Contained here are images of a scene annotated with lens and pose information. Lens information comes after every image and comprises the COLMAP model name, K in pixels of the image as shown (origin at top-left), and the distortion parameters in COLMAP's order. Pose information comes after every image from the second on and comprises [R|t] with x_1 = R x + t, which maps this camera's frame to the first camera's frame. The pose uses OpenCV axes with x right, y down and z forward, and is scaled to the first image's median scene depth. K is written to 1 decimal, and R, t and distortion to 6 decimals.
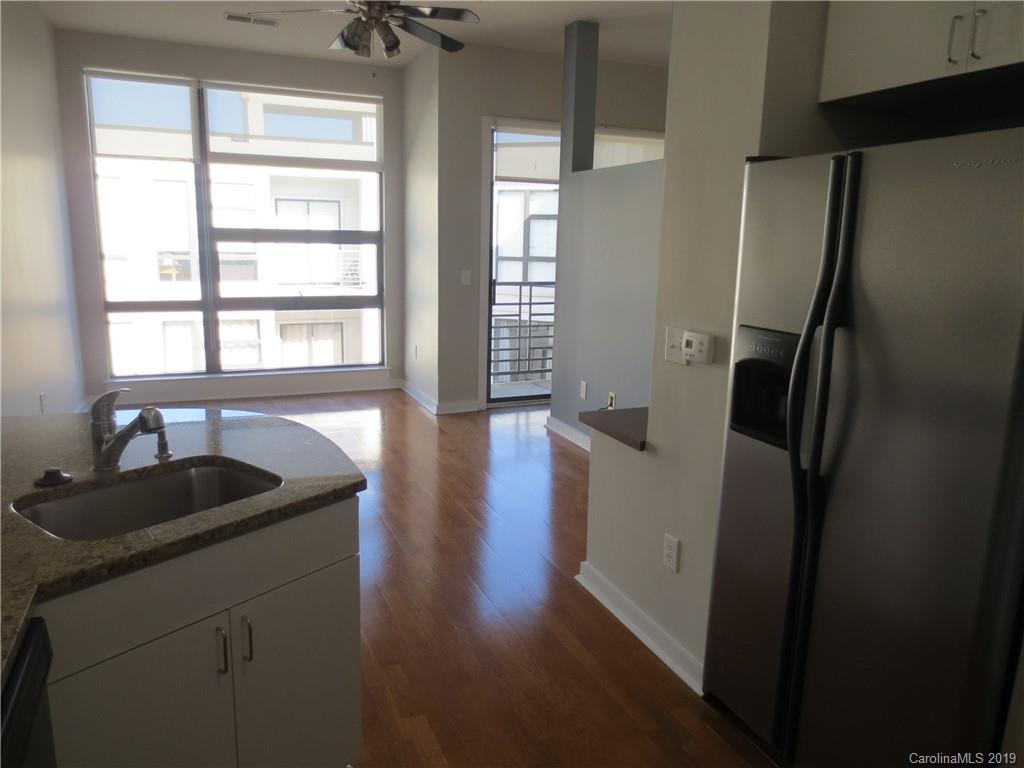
lens RADIAL K [[730.0, 0, 513.5], [0, 730.0, 386.7], [0, 0, 1]] dist [-0.030234, 0.010072]
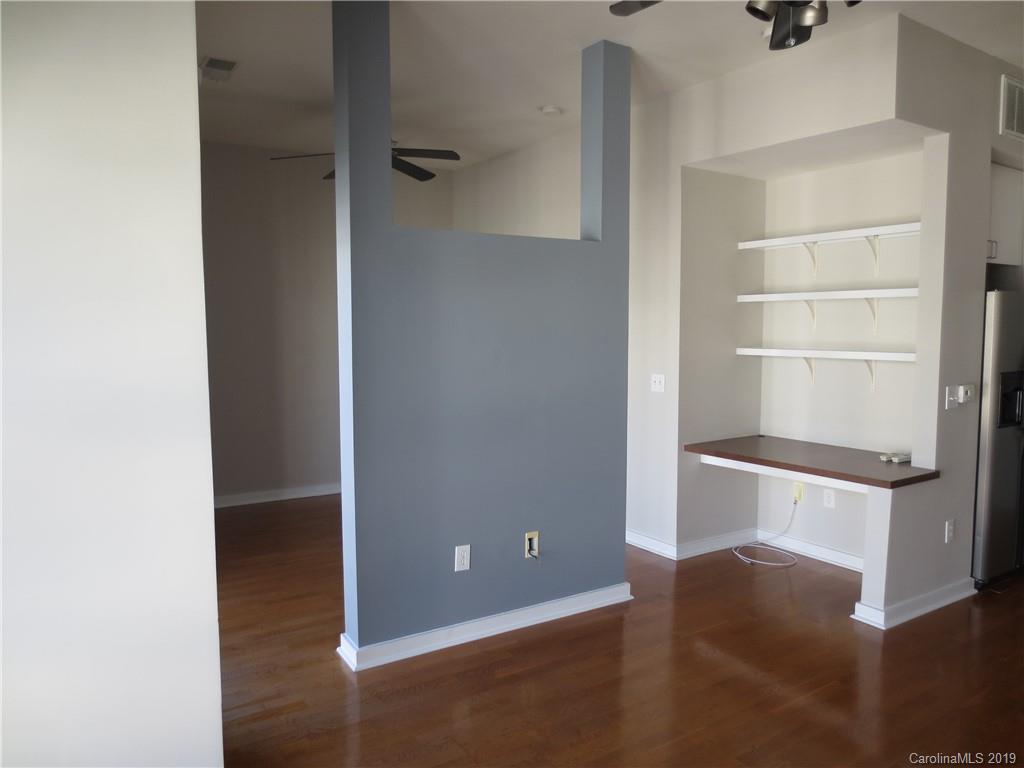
lens RADIAL K [[732.5, 0, 508.5], [0, 732.5, 385.9], [0, 0, 1]] dist [-0.026907, 0.004444]
pose [[-0.161154, -0.104897, 0.981339, -0.175689], [0.196859, 0.970938, 0.136113, -0.073475], [-0.967097, 0.215120, -0.135821, 0.325281]]
